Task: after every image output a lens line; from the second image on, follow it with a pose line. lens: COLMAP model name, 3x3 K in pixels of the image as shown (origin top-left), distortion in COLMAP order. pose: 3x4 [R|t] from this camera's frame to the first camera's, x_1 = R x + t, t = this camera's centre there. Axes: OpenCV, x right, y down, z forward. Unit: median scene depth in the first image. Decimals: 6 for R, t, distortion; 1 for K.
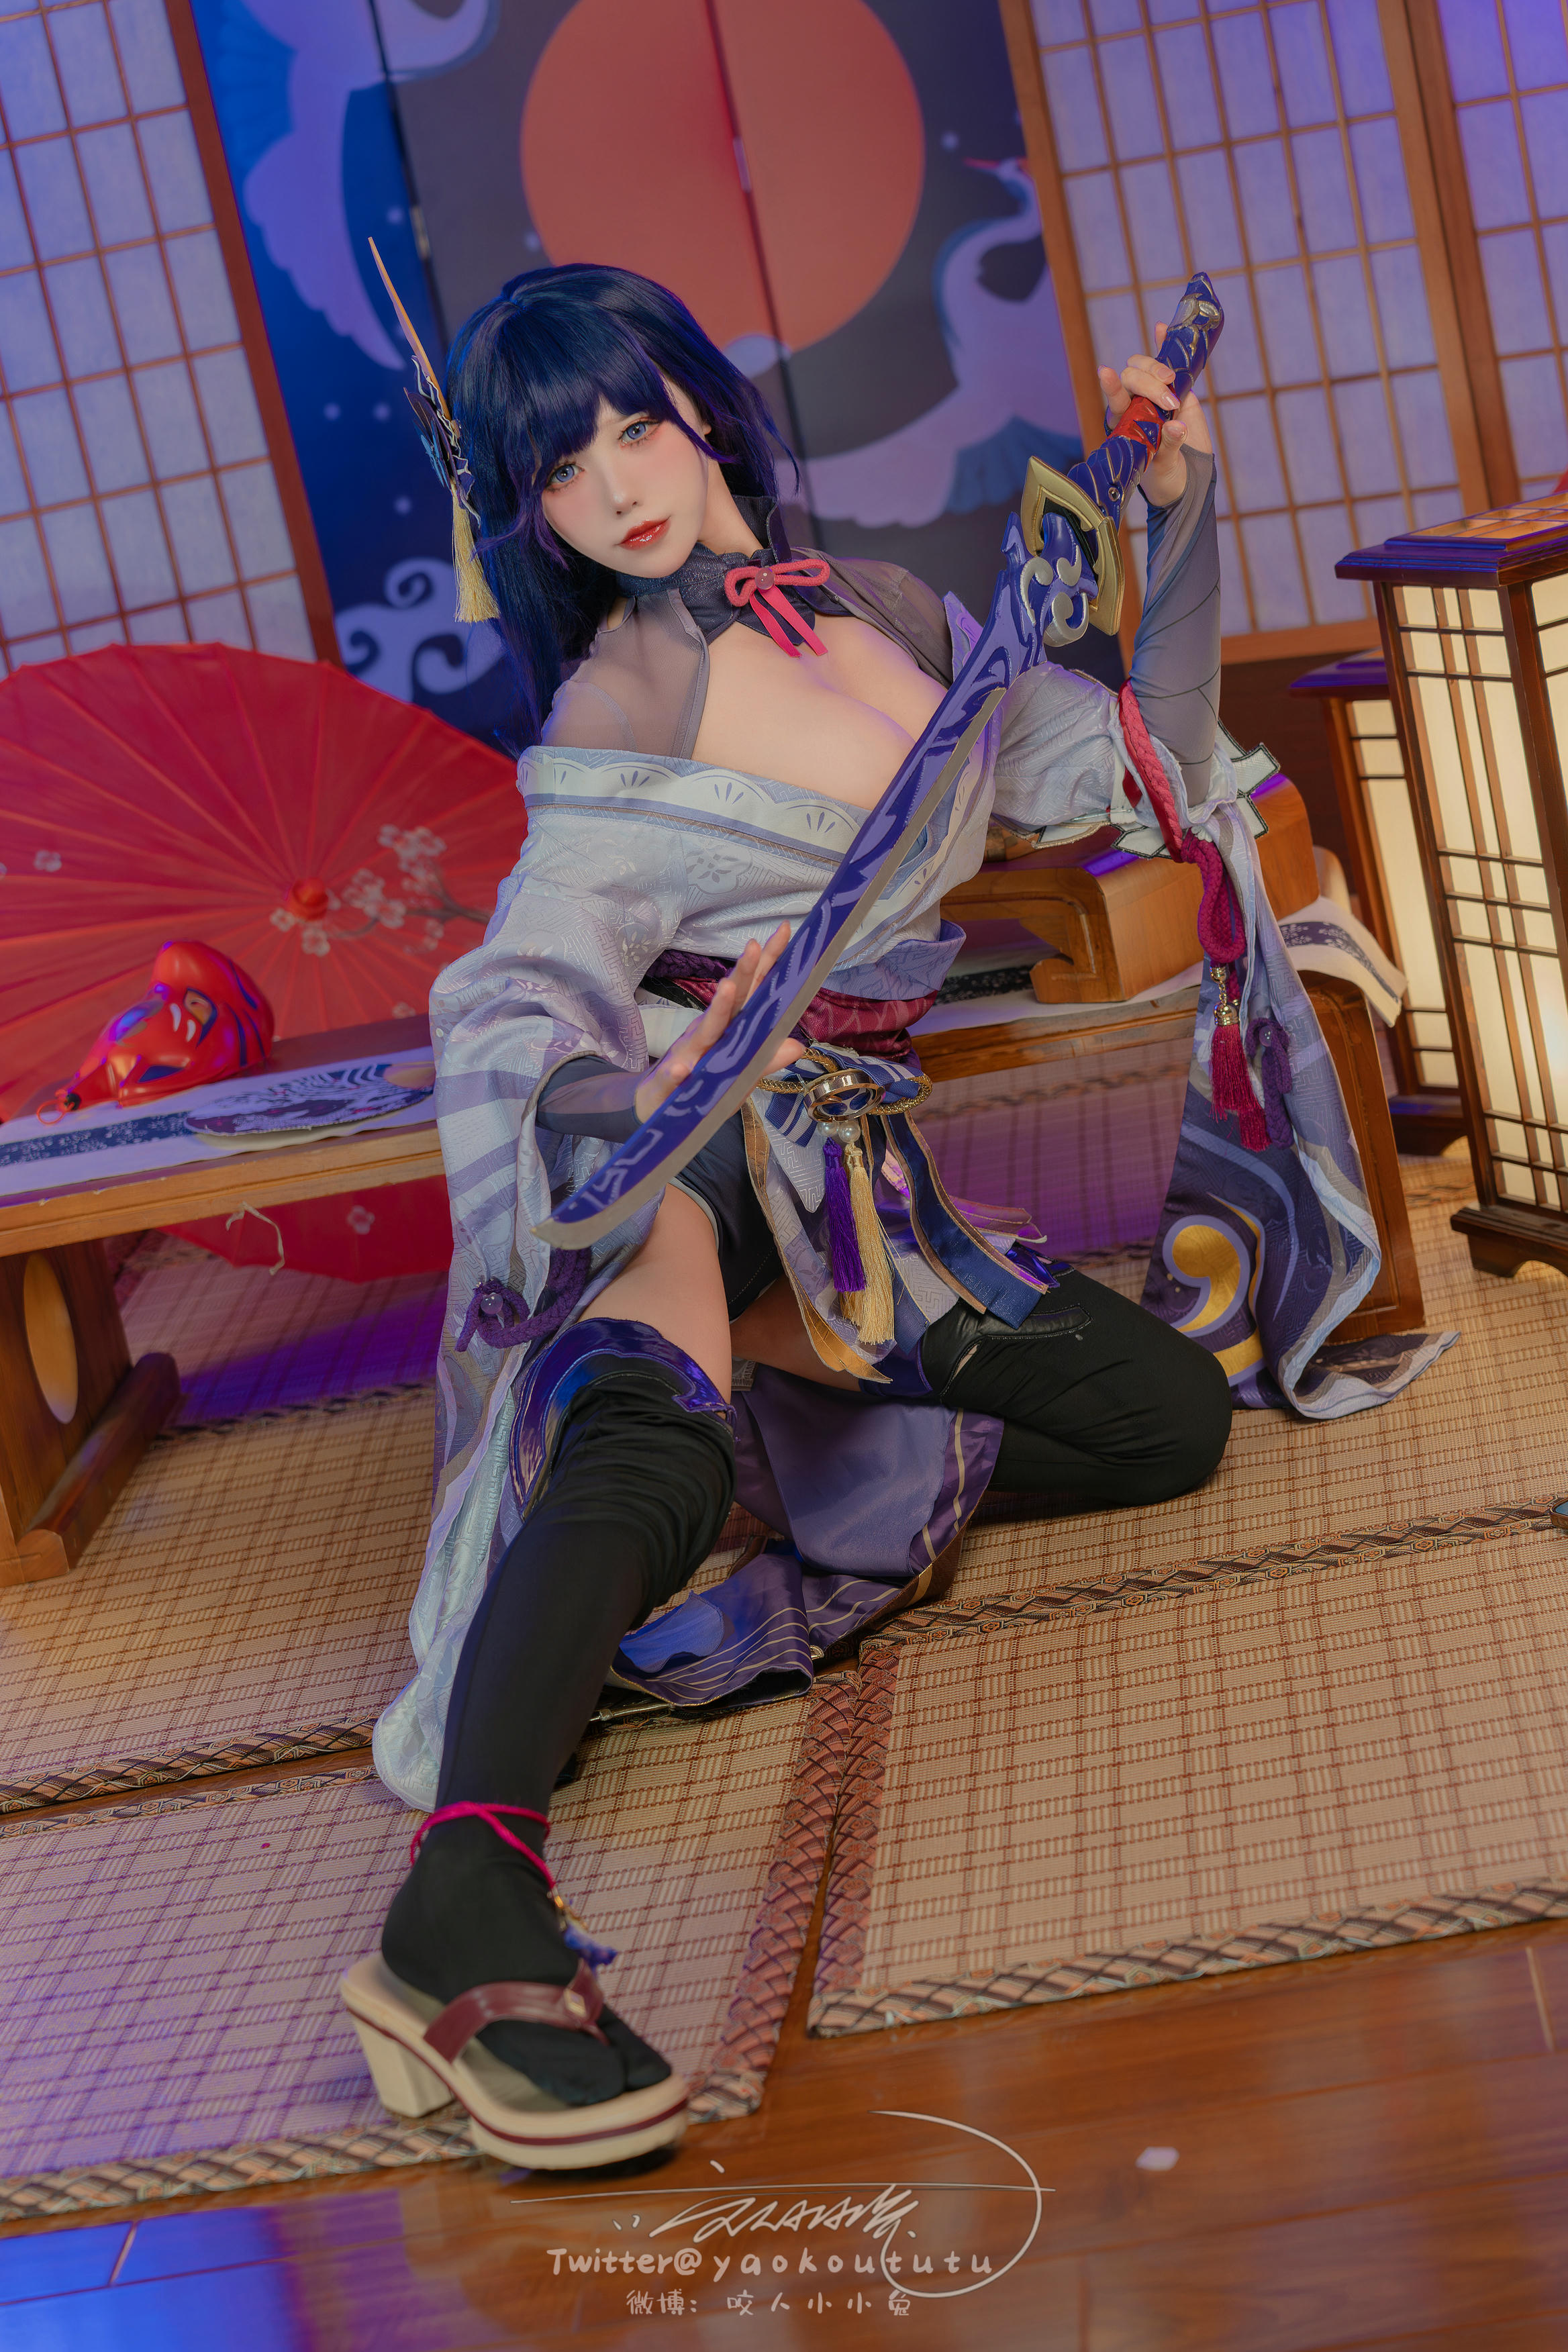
lens RADIAL K [[5149.2, 0, 779.6], [0, 5149.2, 1129.0], [0, 0, 1]] dist [0.017028, 0.000000]
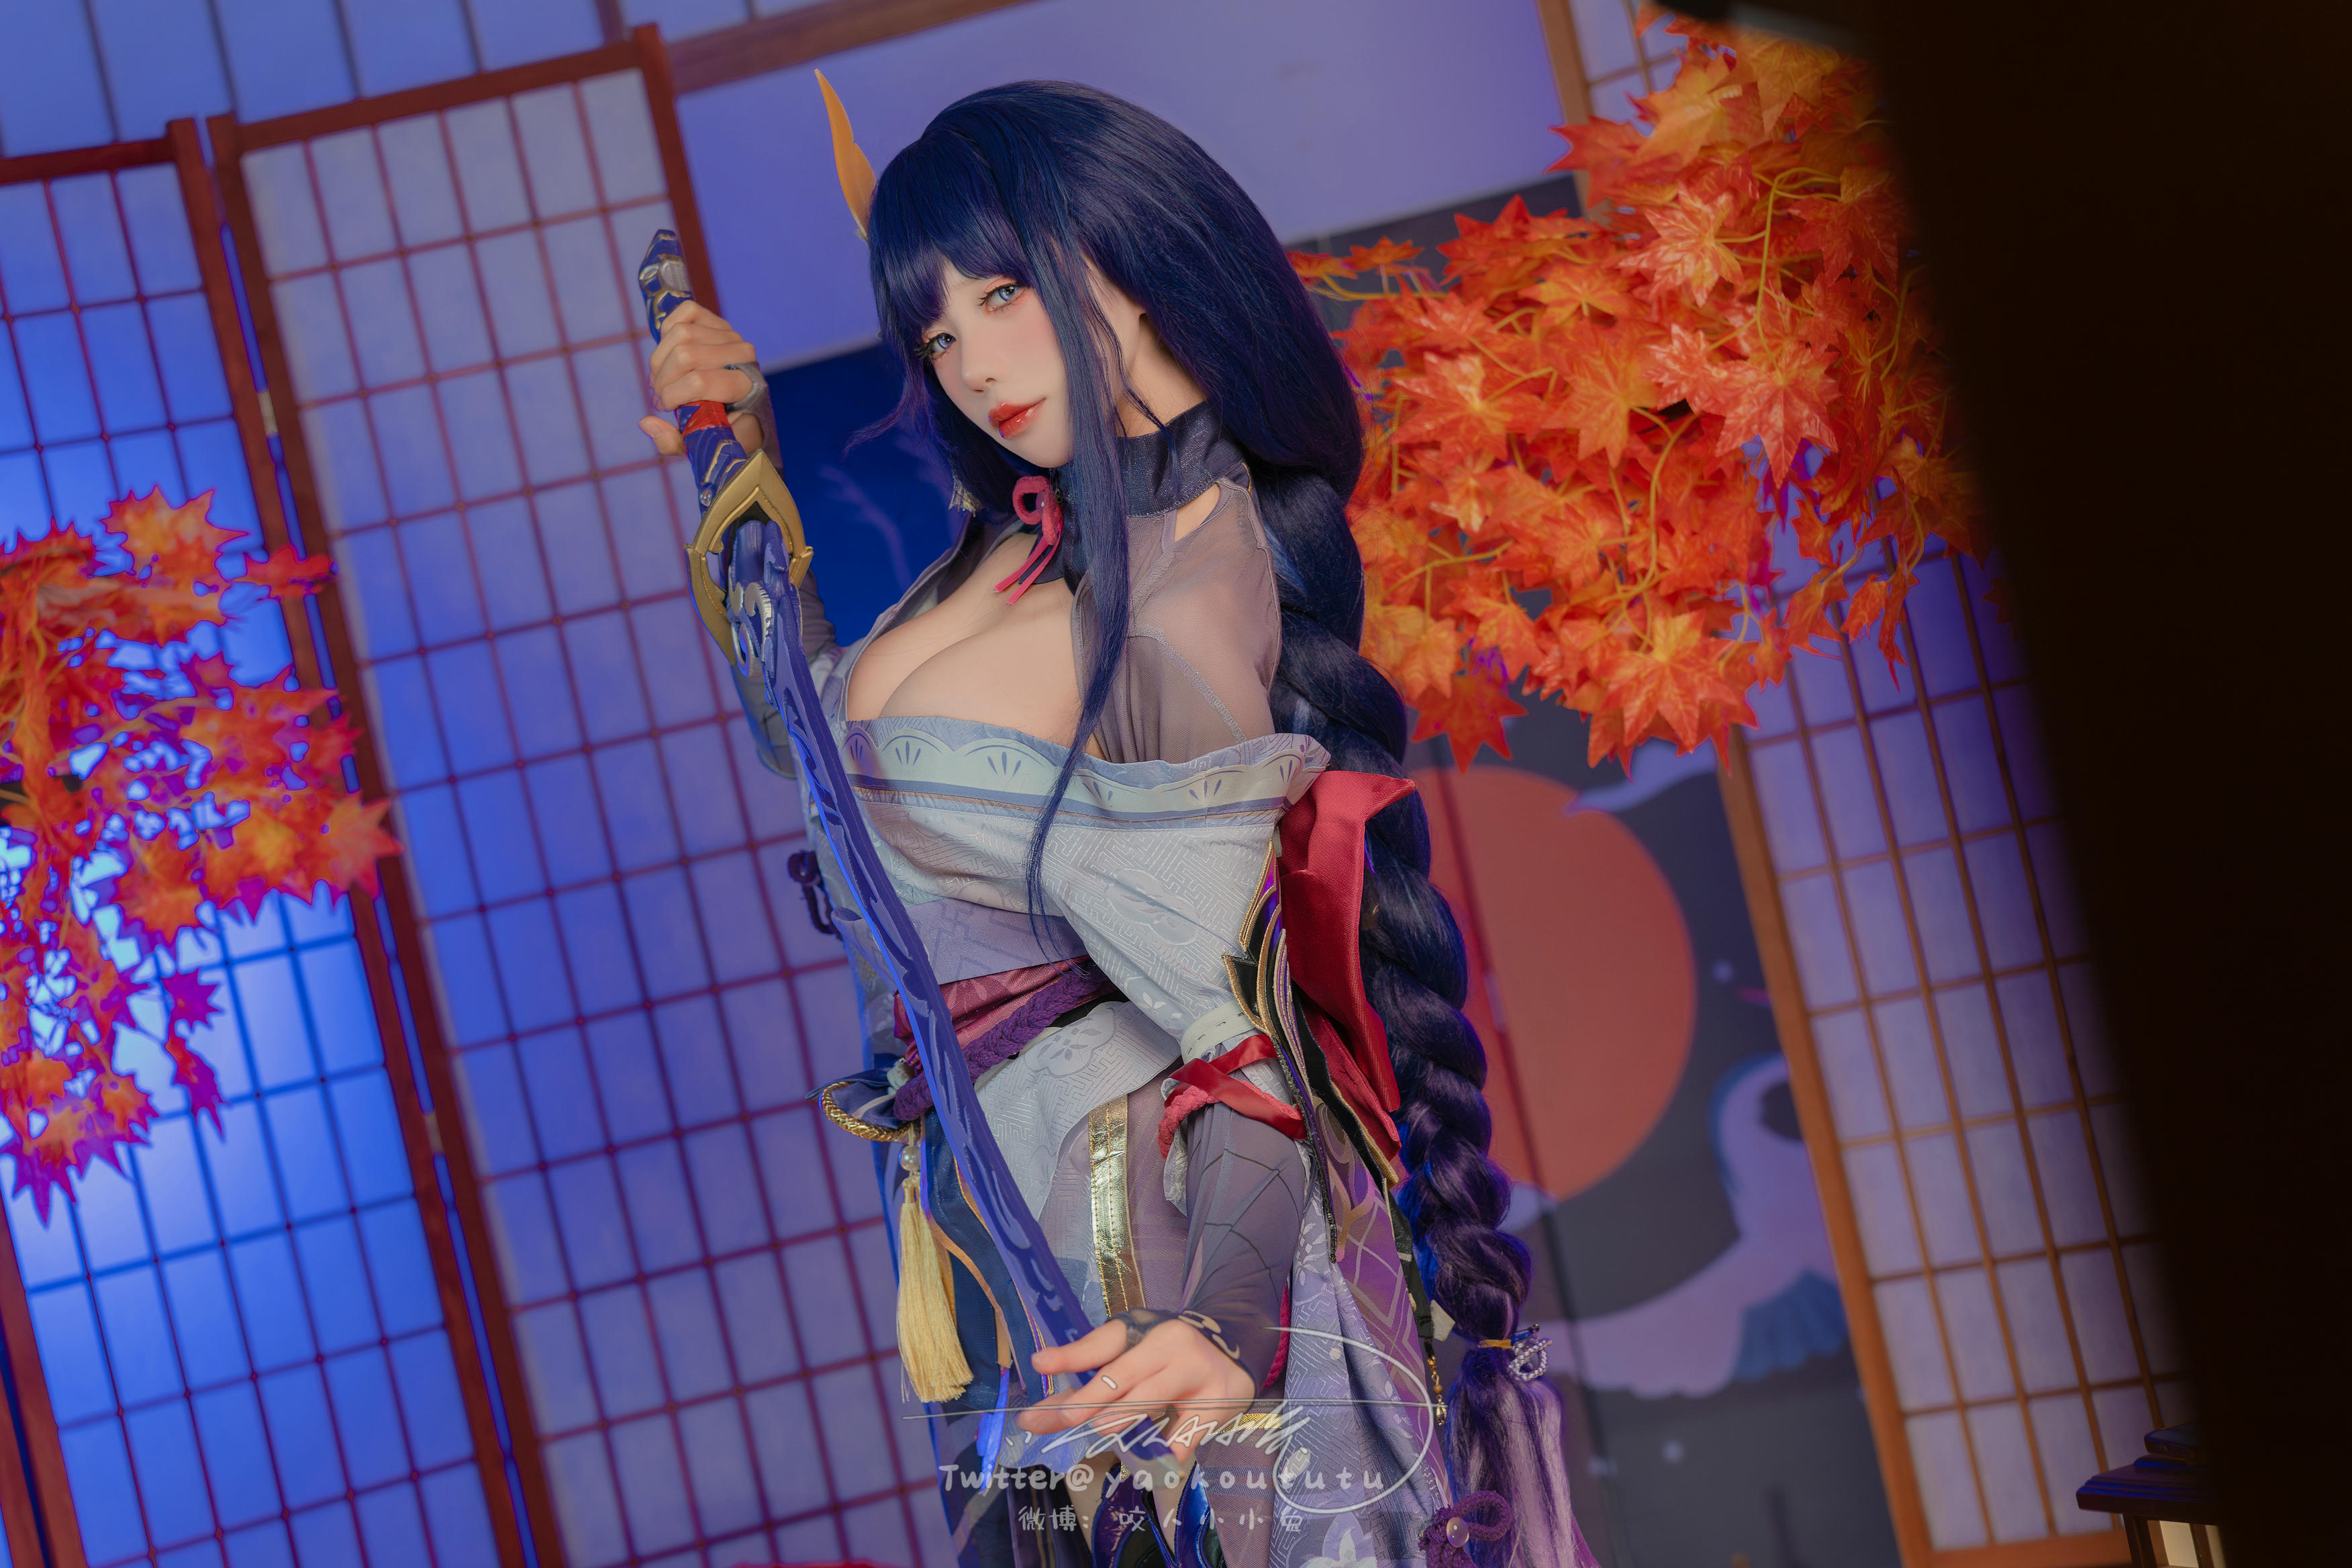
lens RADIAL K [[5149.2, 0, 1275.1], [0, 5149.2, 744.6], [0, 0, 1]] dist [0.017028, 0.000000]
pose [[0.995408, -0.025416, -0.092290, 0.045246], [0.003929, 0.974144, -0.225893, -0.029089], [0.095645, 0.224493, 0.969771, 0.114951]]
